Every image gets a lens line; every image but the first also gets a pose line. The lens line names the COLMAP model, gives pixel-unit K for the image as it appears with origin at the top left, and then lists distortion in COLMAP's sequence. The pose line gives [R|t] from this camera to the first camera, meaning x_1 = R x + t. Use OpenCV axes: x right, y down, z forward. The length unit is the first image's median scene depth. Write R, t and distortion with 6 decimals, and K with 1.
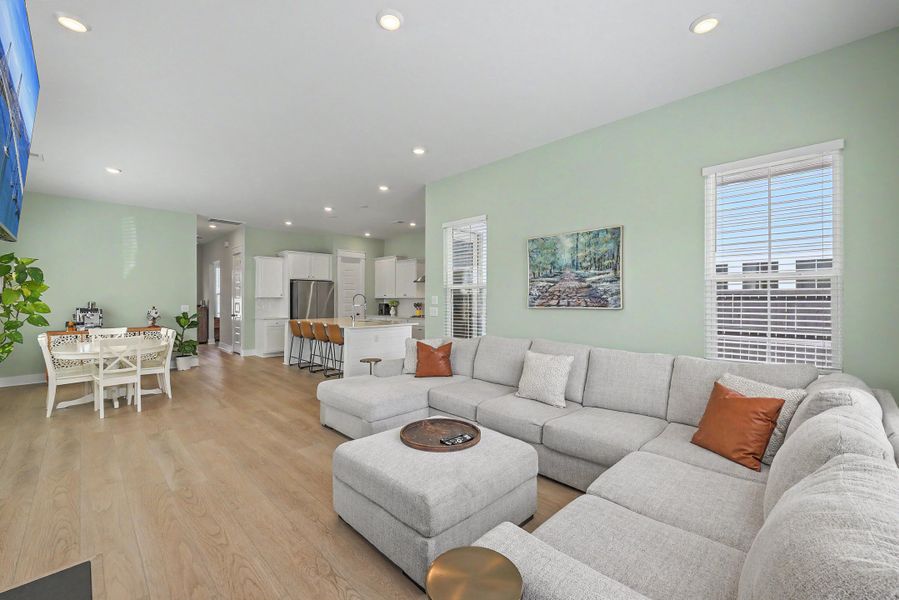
lens RADIAL K [[372.2, 0, 449.3], [0, 372.2, 298.0], [0, 0, 1]] dist [0.003735, -0.000484]
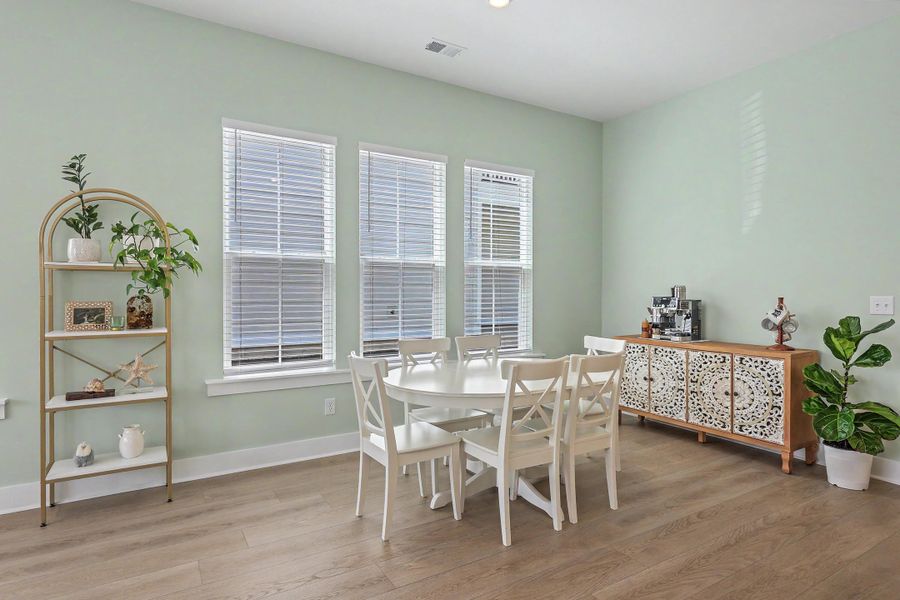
lens RADIAL K [[503.9, 0, 432.1], [0, 503.9, 302.6], [0, 0, 1]] dist [-0.000140, 0.000668]
pose [[-0.225903, 0.021397, -0.973915, -0.209449], [0.000784, 0.999762, 0.021783, 0.018363], [0.974149, 0.004157, -0.225866, 0.830028]]
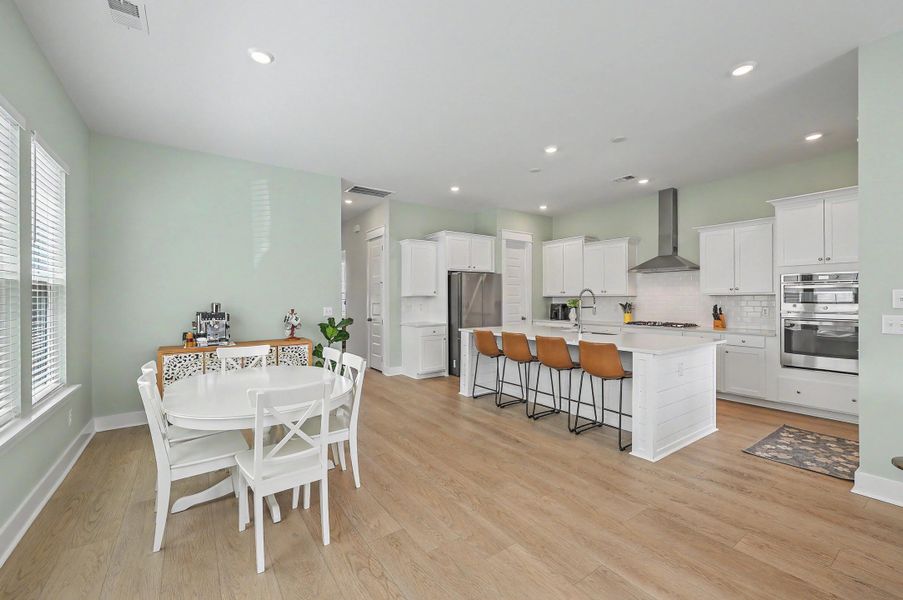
lens RADIAL K [[373.8, 0, 449.2], [0, 373.8, 296.6], [0, 0, 1]] dist [0.003735, -0.000484]
pose [[0.985378, -0.004285, -0.170328, -0.423908], [0.004135, 0.999991, -0.001236, 0.001269], [0.170332, 0.000514, 0.985387, 0.402367]]
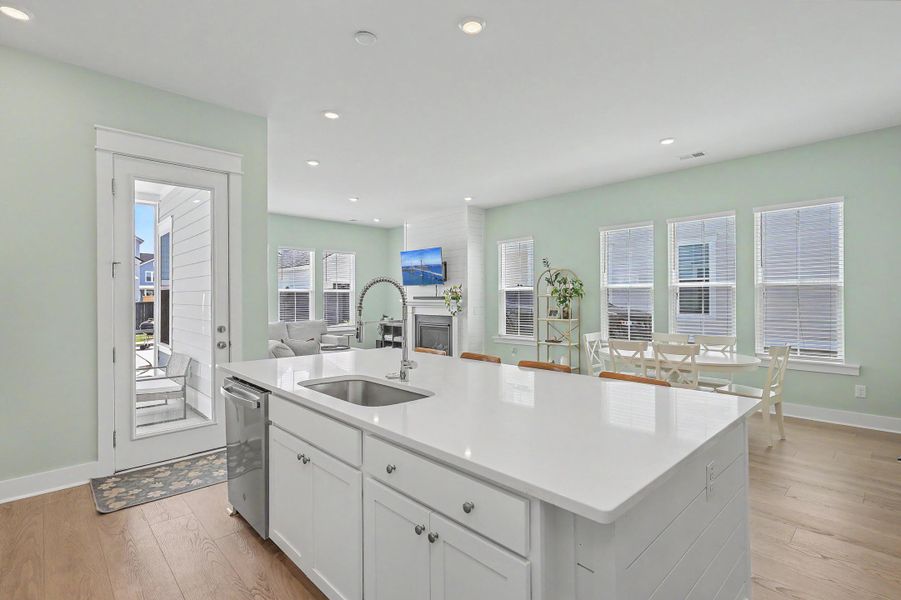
lens RADIAL K [[430.3, 0, 450.9], [0, 430.3, 296.3], [0, 0, 1]] dist [0.001648, 0.000845]
pose [[-0.999929, 0.002445, 0.011631, -0.338038], [0.002361, 0.999971, -0.007301, 0.004580], [-0.011648, -0.007273, -0.999906, 1.518714]]
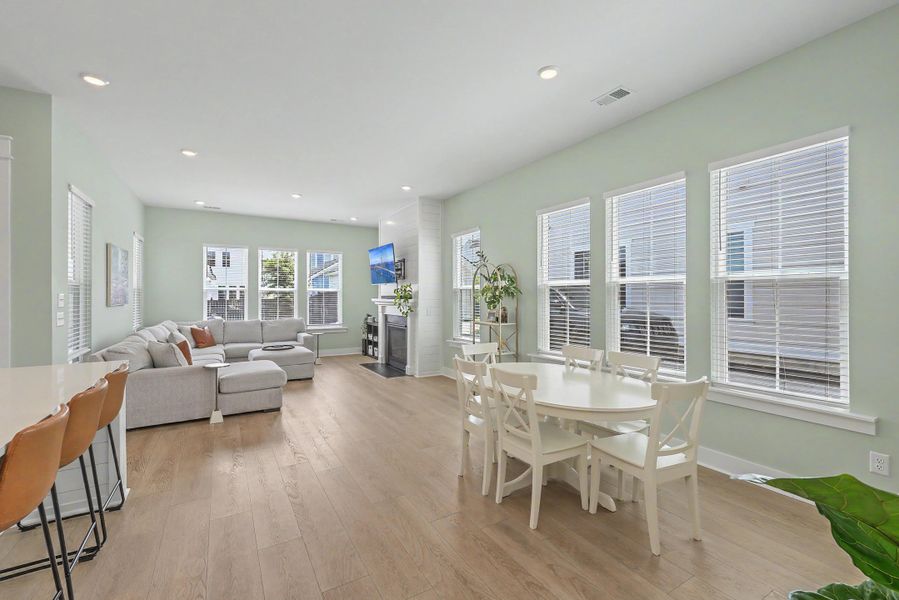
lens RADIAL K [[386.6, 0, 449.7], [0, 386.6, 295.7], [0, 0, 1]] dist [0.003708, -0.000552]
pose [[-0.971557, 0.000915, 0.236802, -0.694449], [-0.000620, 0.999979, -0.006409, 0.002549], [-0.236803, -0.006374, -0.971537, 1.254005]]
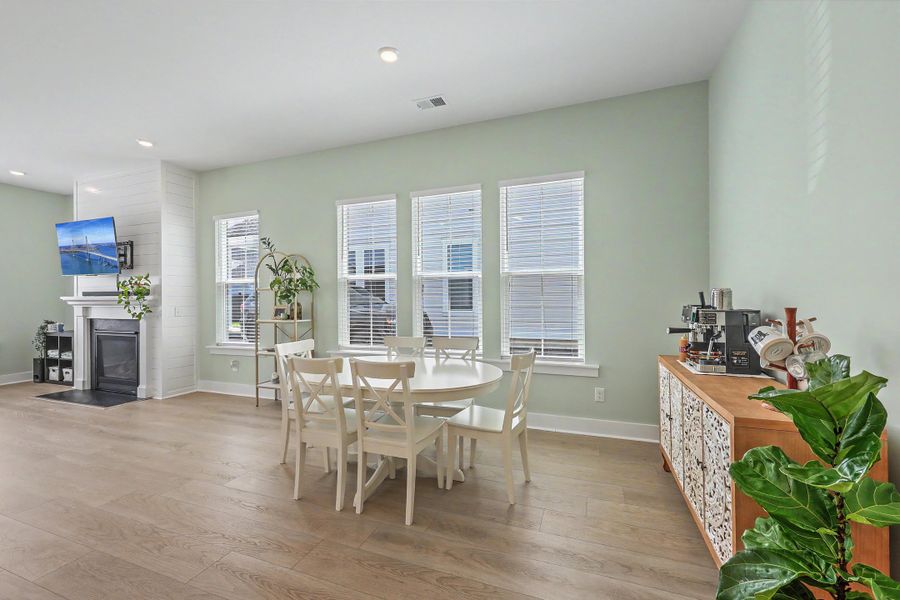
lens RADIAL K [[372.6, 0, 450.6], [0, 372.6, 297.4], [0, 0, 1]] dist [0.003735, -0.000484]
pose [[-0.906416, 0.005704, -0.422348, -0.580578], [0.008724, 0.999948, -0.005217, 0.017998], [0.422296, -0.008414, -0.906419, 1.200797]]
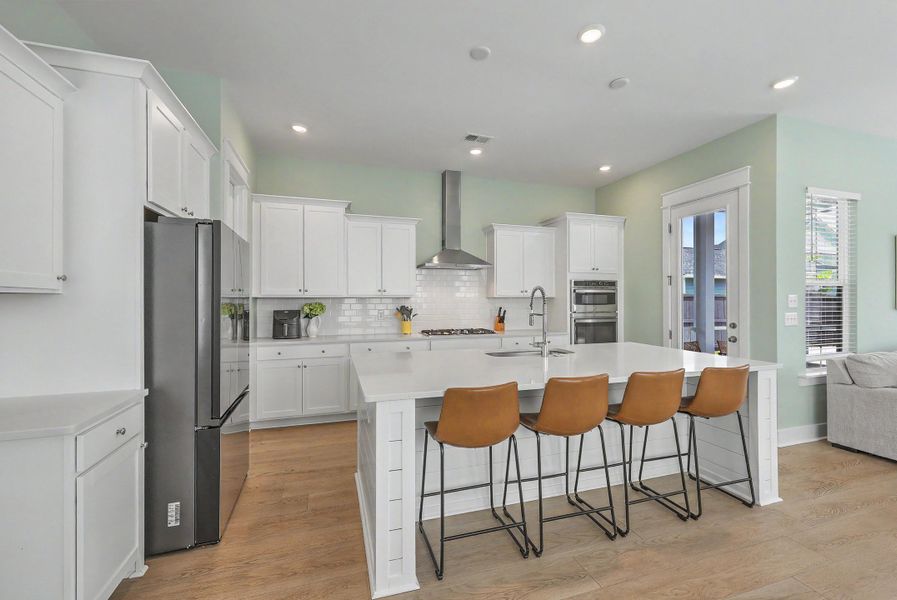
lens RADIAL K [[385.7, 0, 456.8], [0, 385.7, 297.0], [0, 0, 1]] dist [0.003708, -0.000552]
pose [[0.442435, 0.004143, 0.896791, -0.765501], [-0.001700, 0.999991, -0.003781, 0.002293], [-0.896799, 0.000148, 0.442438, 1.047369]]
